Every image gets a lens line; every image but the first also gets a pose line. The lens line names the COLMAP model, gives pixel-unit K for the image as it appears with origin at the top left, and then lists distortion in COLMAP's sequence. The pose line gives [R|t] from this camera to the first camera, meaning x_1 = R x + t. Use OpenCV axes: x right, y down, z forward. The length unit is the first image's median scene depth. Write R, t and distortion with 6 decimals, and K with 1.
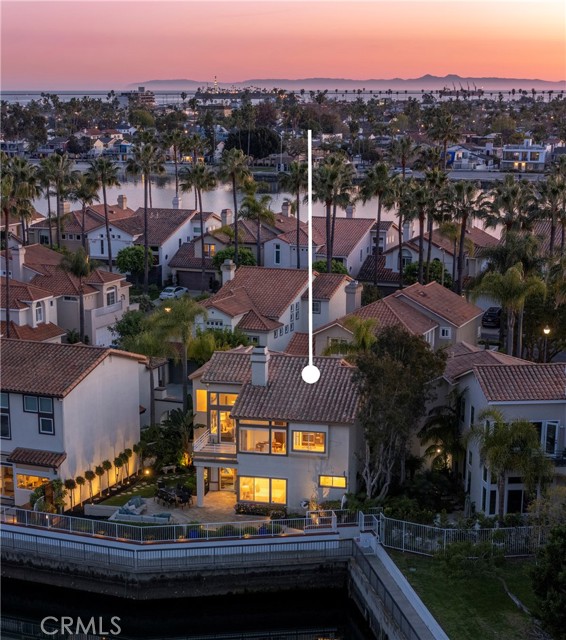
lens RADIAL K [[1257.0, 0, 283.0], [0, 1257.0, 320.0], [0, 0, 1]] dist [-0.027012, 0.018519]
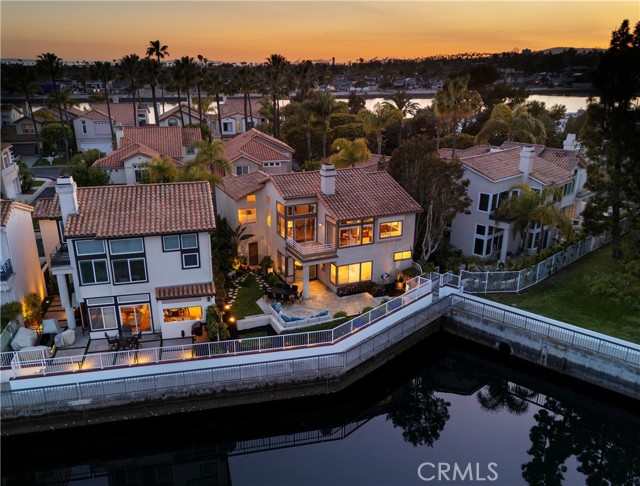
lens RADIAL K [[540.0, 0, 320.0], [0, 540.0, 243.0], [0, 0, 1]] dist [0.120696, 0.000714]
pose [[0.831631, -0.195232, 0.519880, -0.206339], [0.118682, 0.977019, 0.177053, 0.001211], [-0.542499, -0.085542, 0.835690, 0.347977]]
